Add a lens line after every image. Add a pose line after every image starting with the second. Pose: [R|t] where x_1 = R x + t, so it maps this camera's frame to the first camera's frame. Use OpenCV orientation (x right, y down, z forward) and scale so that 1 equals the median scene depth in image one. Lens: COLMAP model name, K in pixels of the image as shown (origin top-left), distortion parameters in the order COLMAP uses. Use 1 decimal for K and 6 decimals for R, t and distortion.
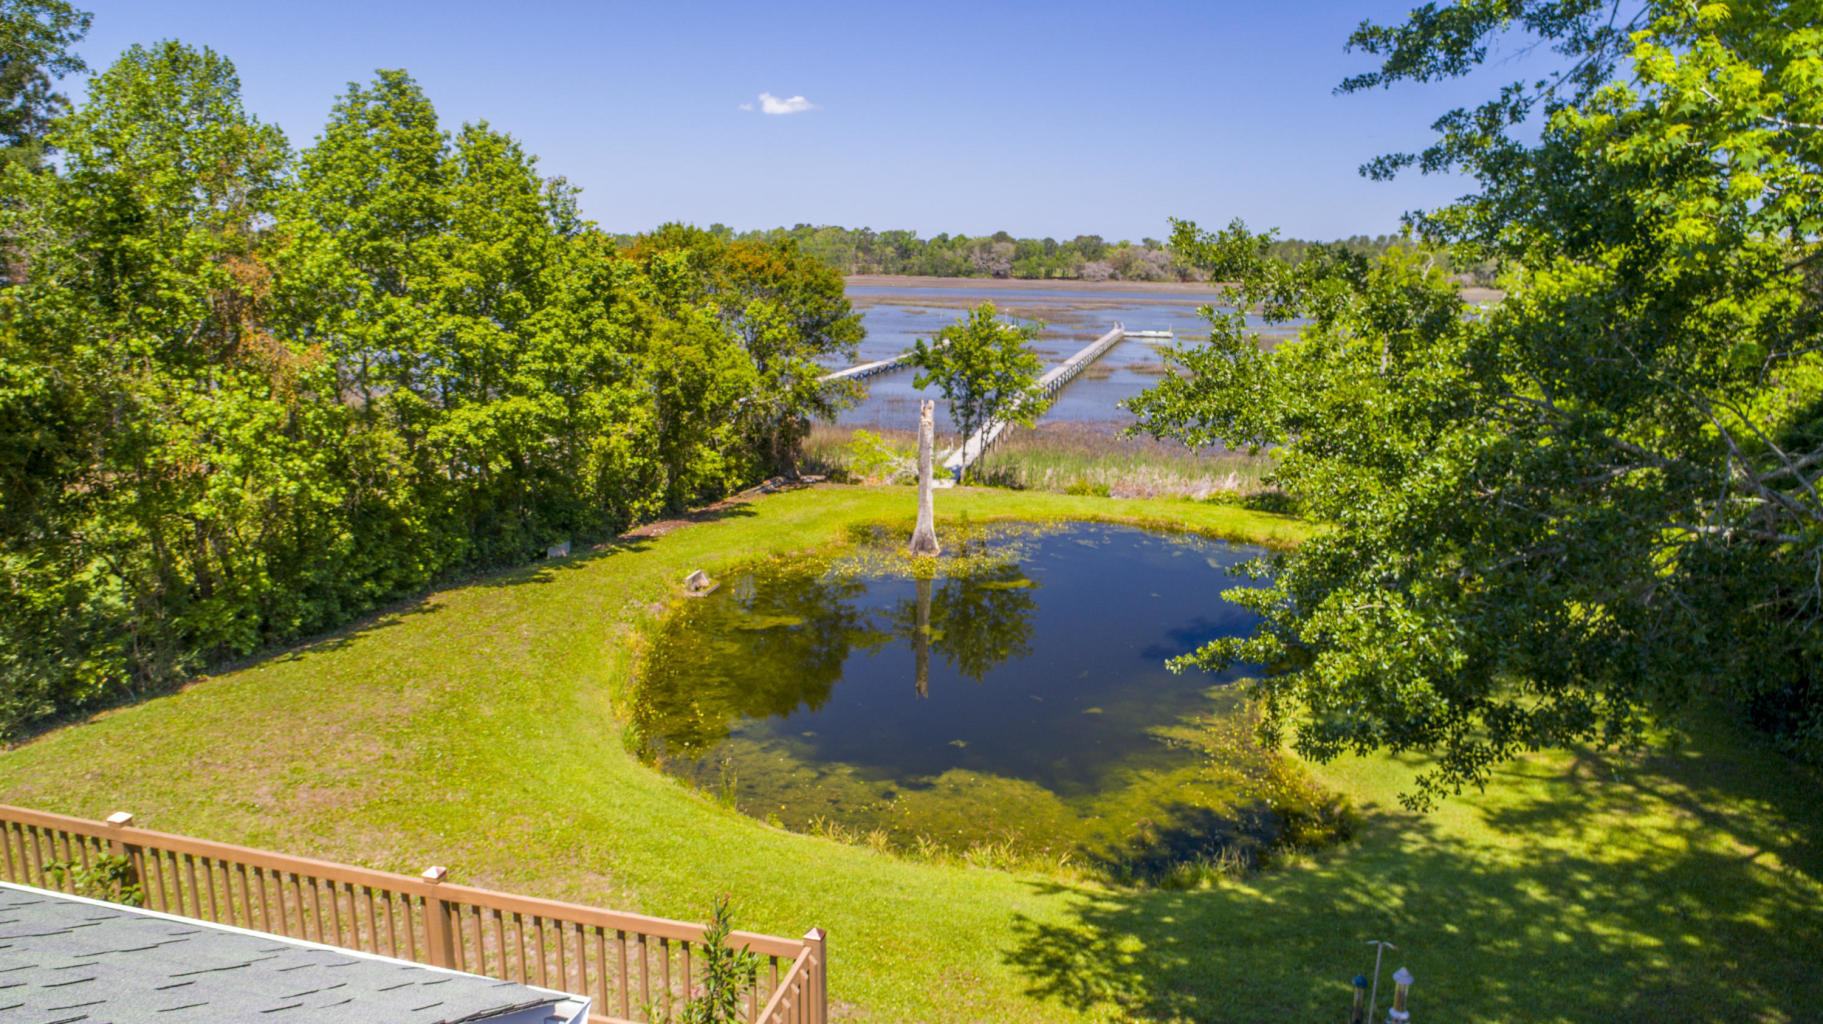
lens RADIAL K [[1272.8, 0, 917.2], [0, 1272.8, 515.1], [0, 0, 1]] dist [-0.006905, 0.002395]
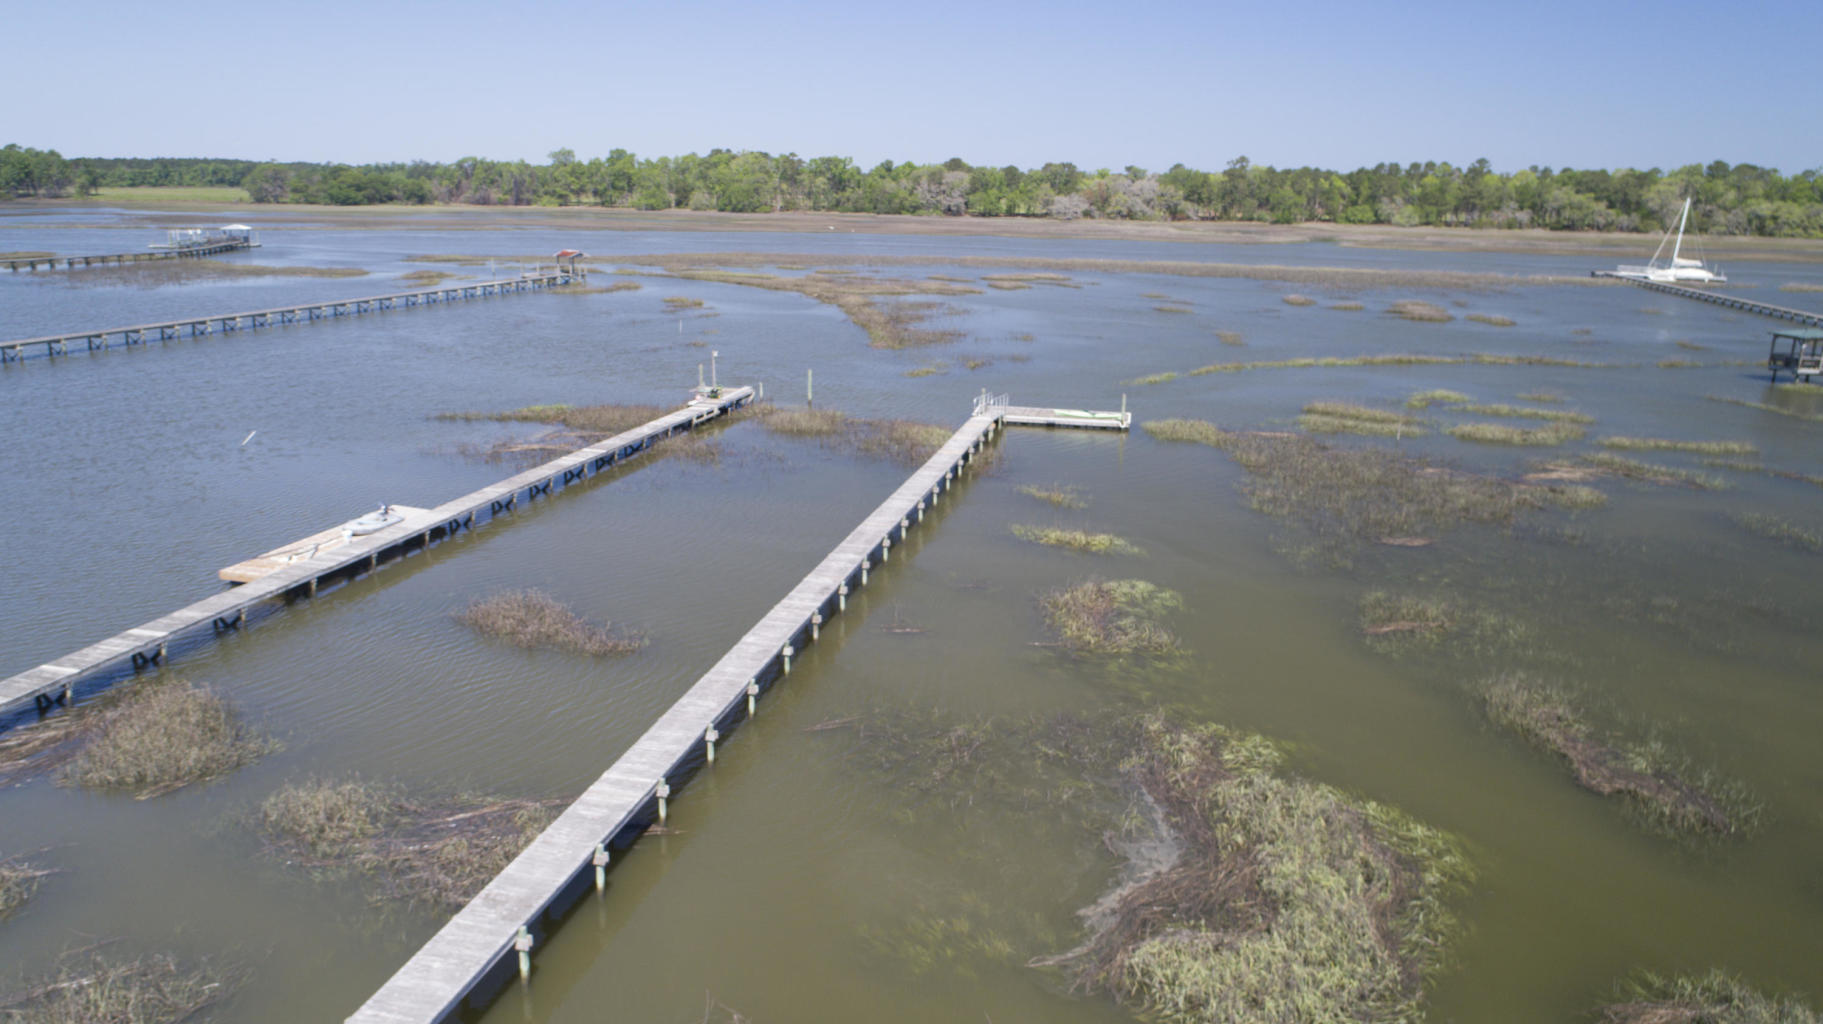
lens RADIAL K [[1272.8, 0, 919.8], [0, 1272.8, 520.9], [0, 0, 1]] dist [-0.006905, 0.002395]
pose [[0.999947, -0.002918, 0.009895, 0.035136], [0.002343, 0.998333, 0.057667, -0.035539], [-0.010046, -0.057640, 0.998287, 0.162517]]
